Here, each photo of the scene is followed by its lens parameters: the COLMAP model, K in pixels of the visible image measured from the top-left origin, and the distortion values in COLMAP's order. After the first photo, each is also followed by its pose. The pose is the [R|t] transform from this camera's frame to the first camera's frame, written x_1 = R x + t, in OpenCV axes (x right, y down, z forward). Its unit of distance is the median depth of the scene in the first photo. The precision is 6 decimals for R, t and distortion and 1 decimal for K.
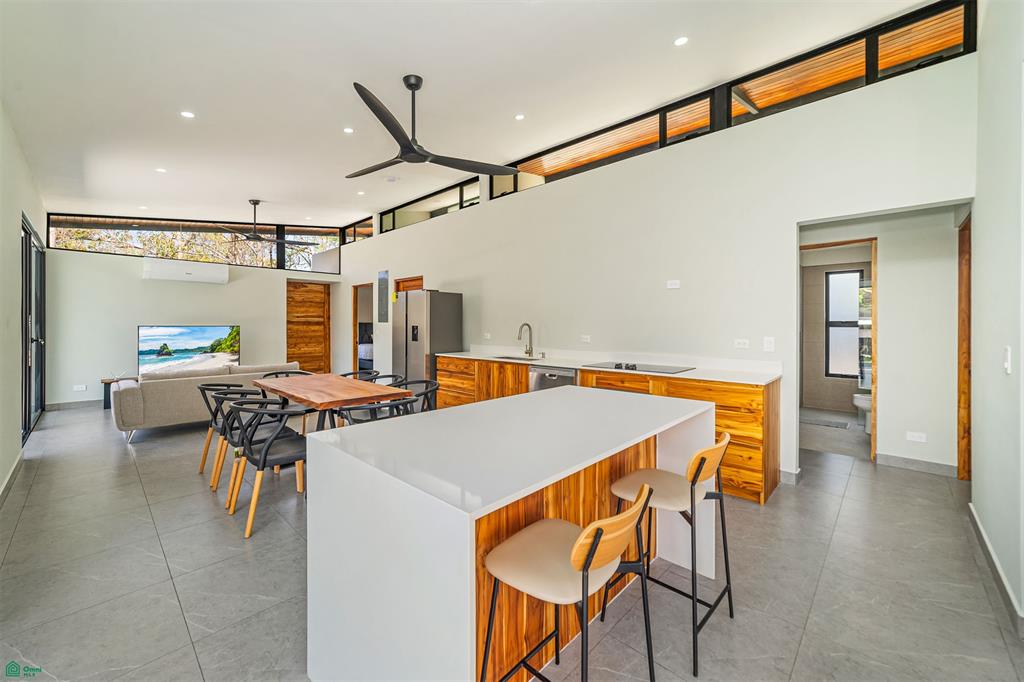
lens RADIAL K [[396.9, 0, 517.0], [0, 396.9, 337.7], [0, 0, 1]] dist [-0.003368, 0.001535]
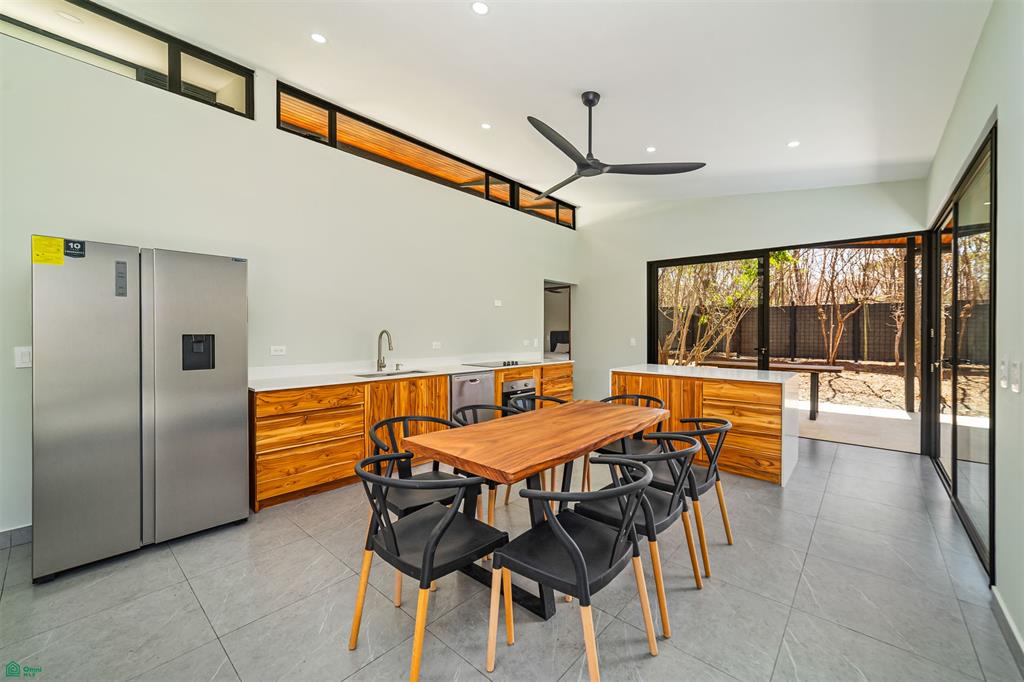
lens RADIAL K [[396.9, 0, 526.6], [0, 396.9, 337.3], [0, 0, 1]] dist [-0.003368, 0.001535]
pose [[-0.027174, -0.019013, 0.999450, -0.587129], [0.025104, 0.999491, 0.019696, -0.022149], [-0.999315, 0.025626, -0.026682, 0.538659]]
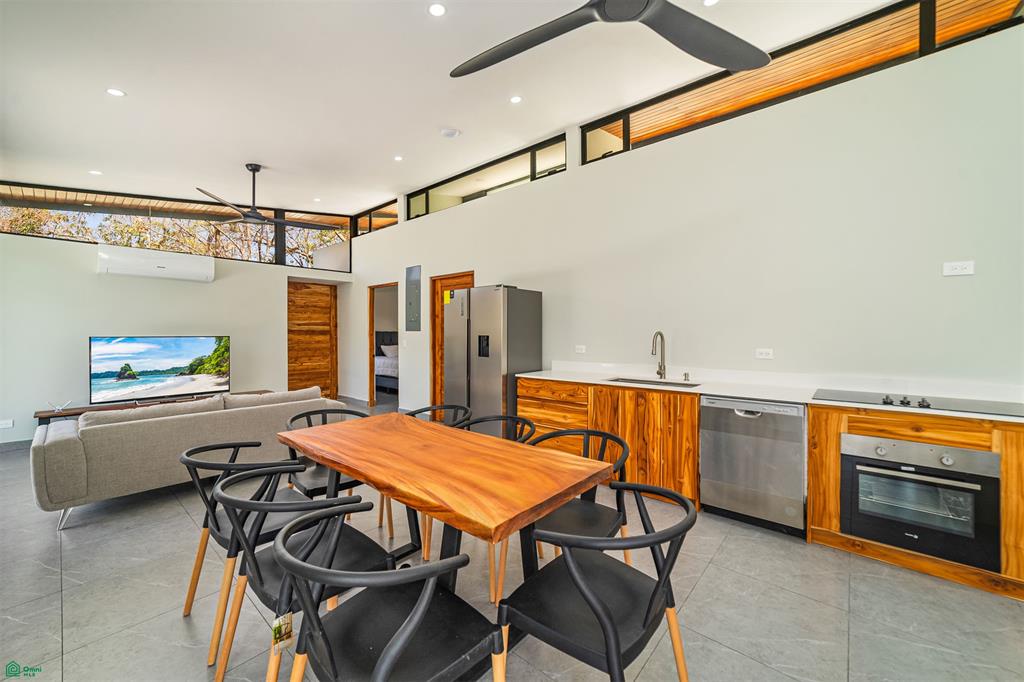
lens RADIAL K [[396.9, 0, 514.8], [0, 396.9, 336.8], [0, 0, 1]] dist [-0.003368, 0.001535]
pose [[0.999135, -0.011602, 0.039938, -0.191191], [0.012253, 0.999796, -0.016087, -0.013279], [-0.039743, 0.016562, 0.999073, 0.226850]]
